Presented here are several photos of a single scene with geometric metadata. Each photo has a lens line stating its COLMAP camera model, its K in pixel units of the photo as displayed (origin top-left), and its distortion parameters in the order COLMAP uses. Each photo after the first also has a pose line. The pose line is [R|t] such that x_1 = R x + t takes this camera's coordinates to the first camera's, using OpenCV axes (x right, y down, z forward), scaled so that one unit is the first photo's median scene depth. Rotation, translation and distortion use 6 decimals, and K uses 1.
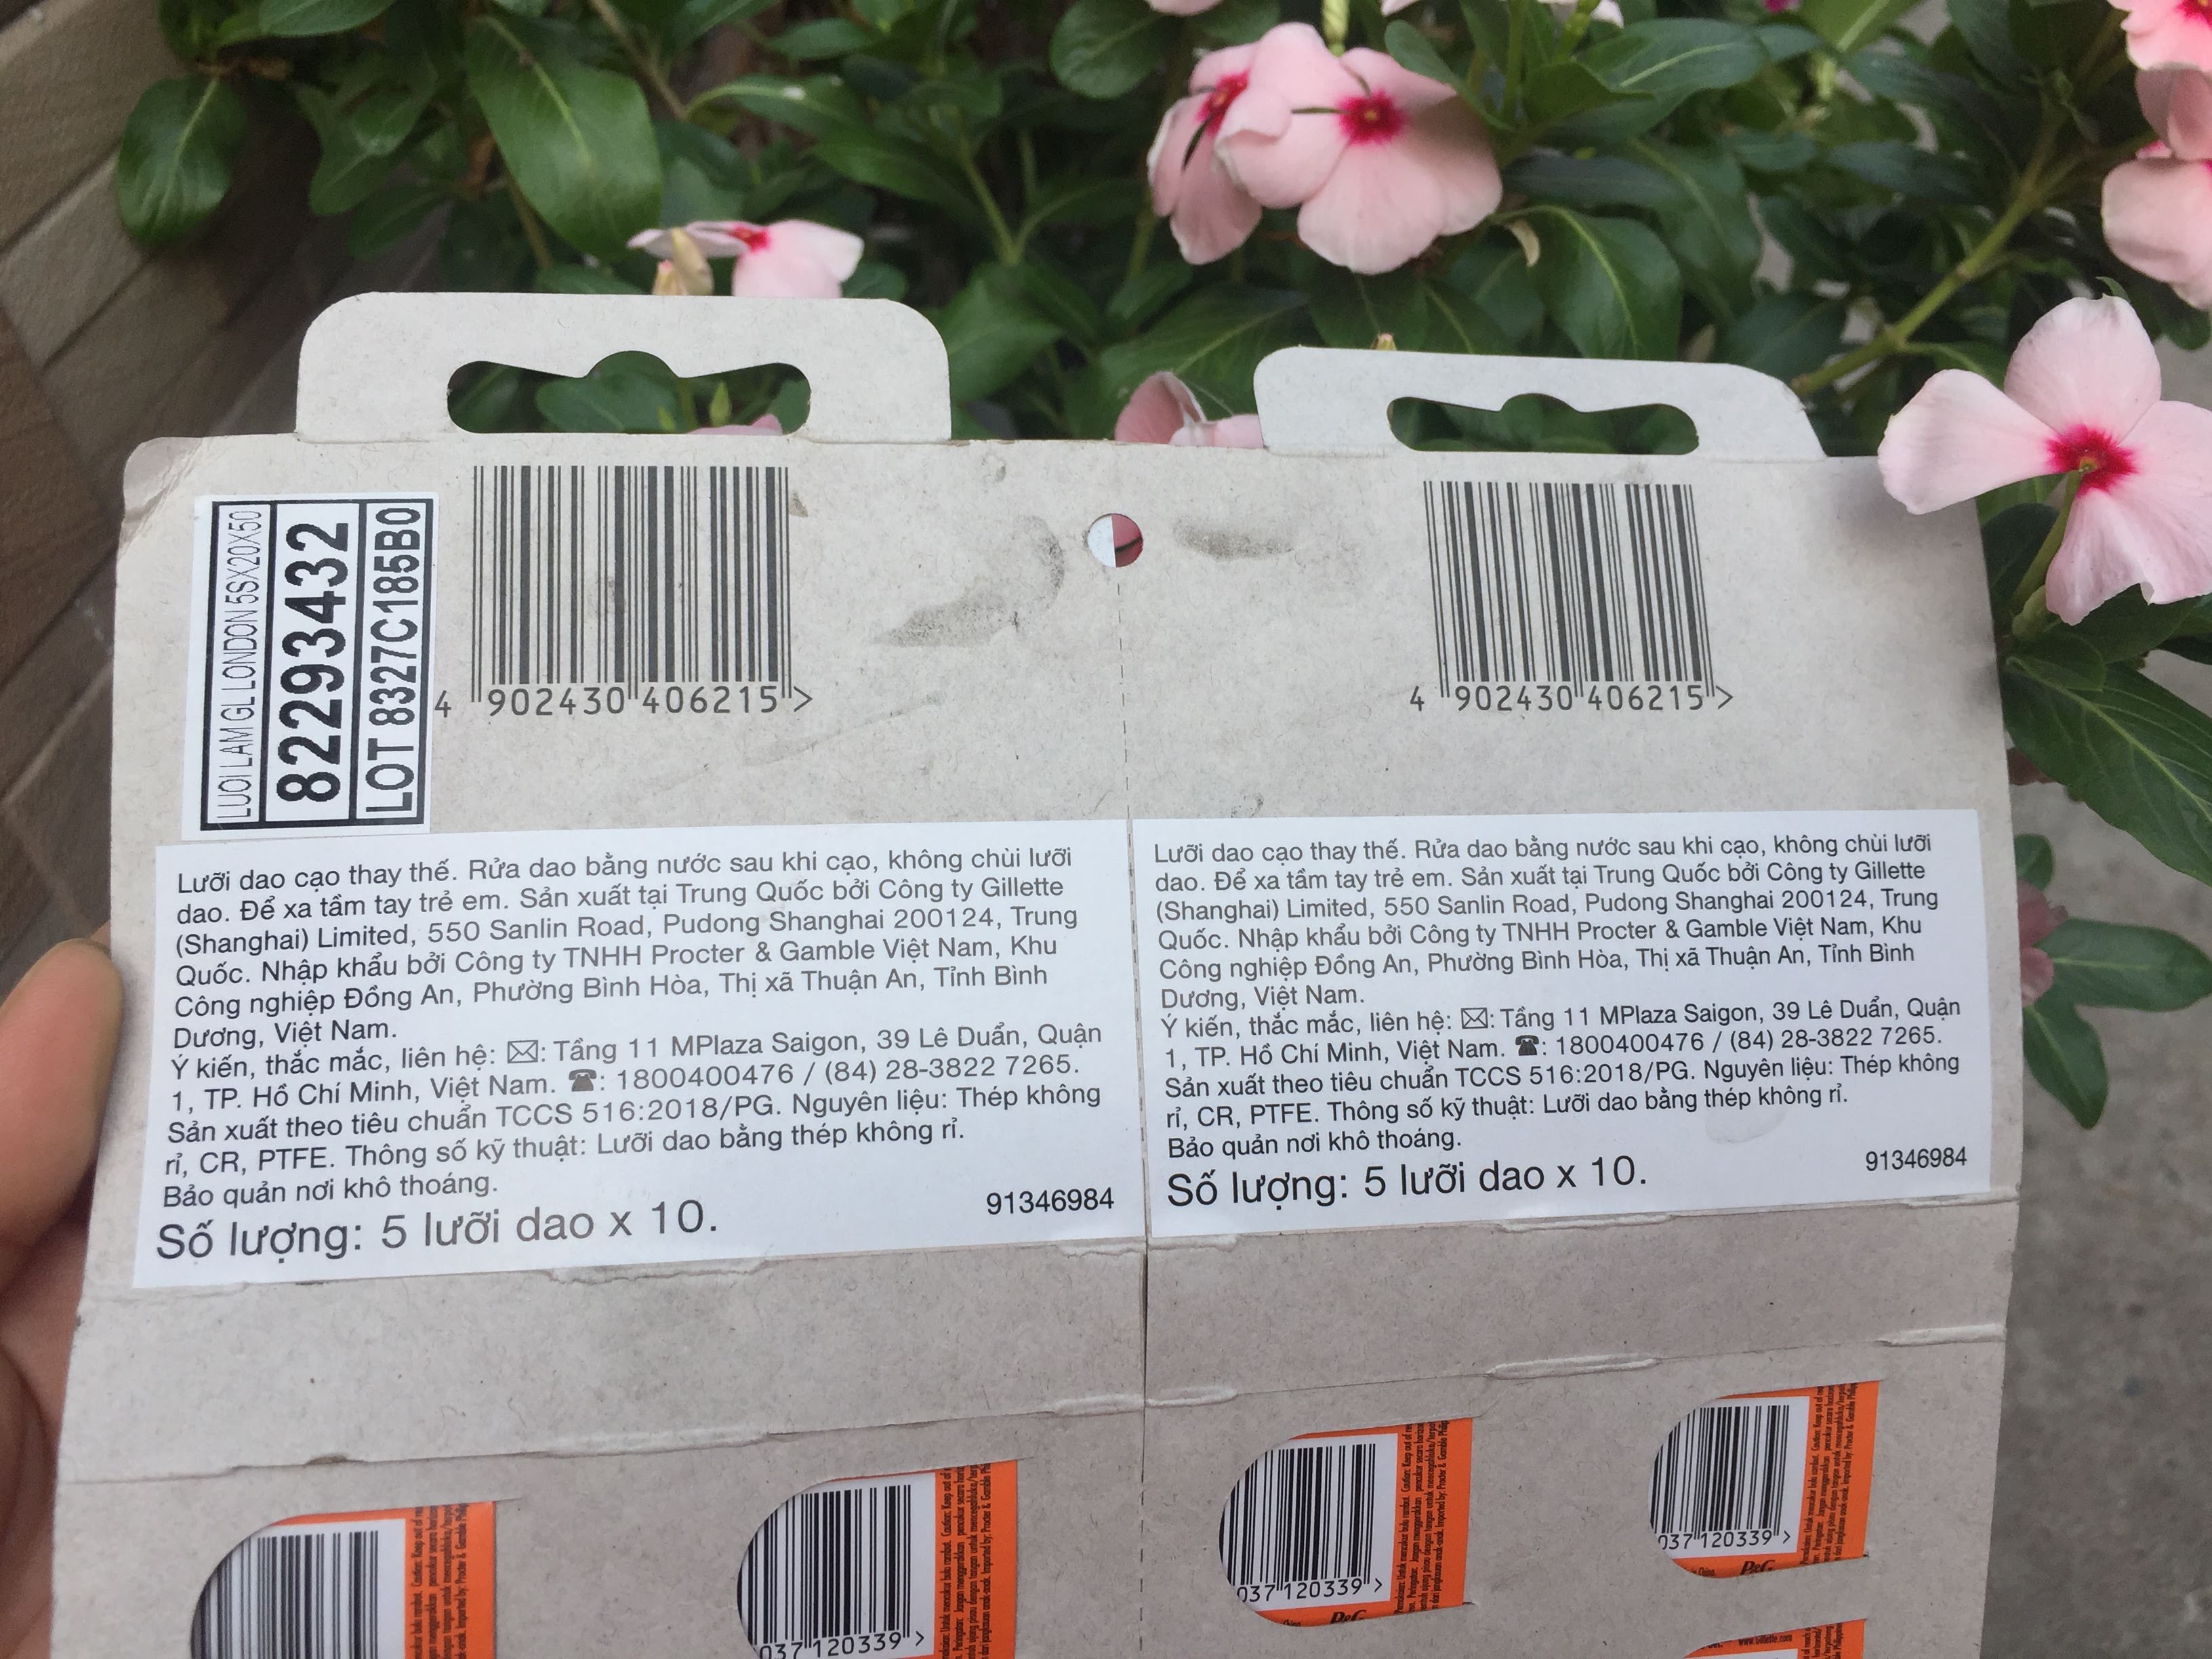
lens RADIAL K [[1872.6, 0, 1071.1], [0, 1872.6, 831.9], [0, 0, 1]] dist [-0.010468, -0.061505]
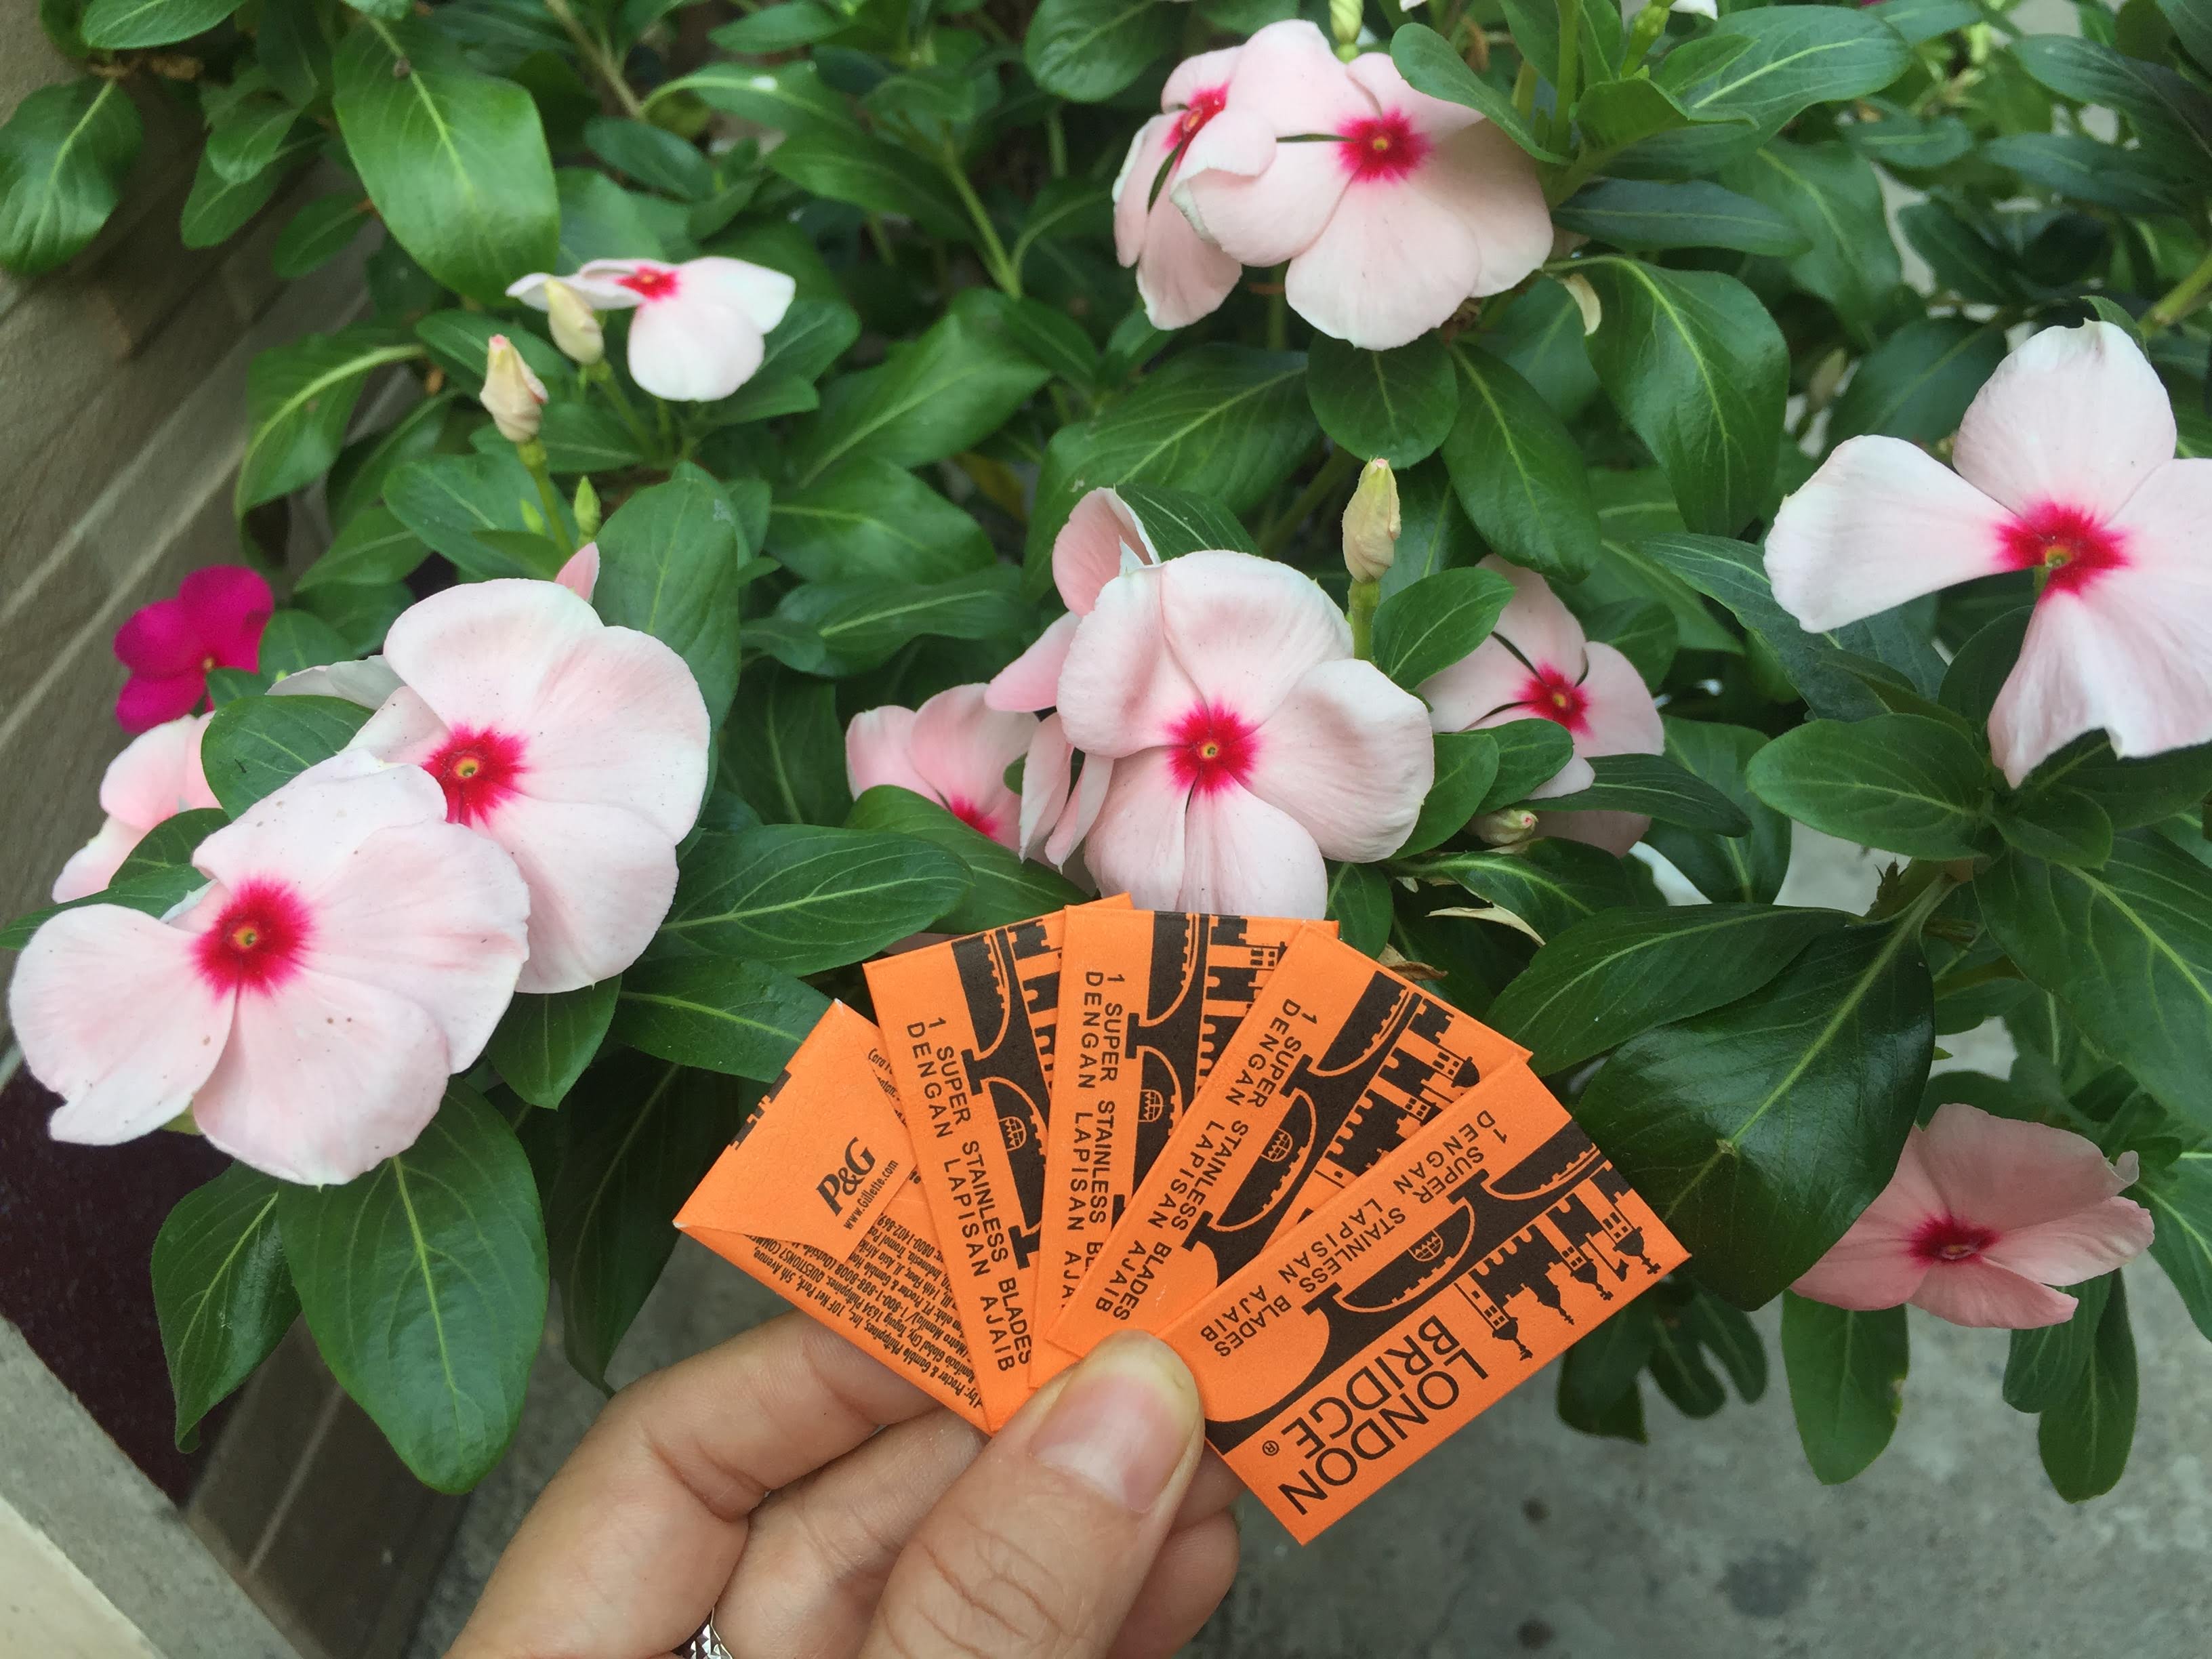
lens RADIAL K [[1858.1, 0, 1065.9], [0, 1858.1, 804.6], [0, 0, 1]] dist [0.015140, -0.081299]
pose [[0.997770, 0.008194, -0.066245, 0.072477], [-0.006932, 0.999791, 0.019258, -0.107014], [0.066389, -0.018756, 0.997618, 0.187565]]
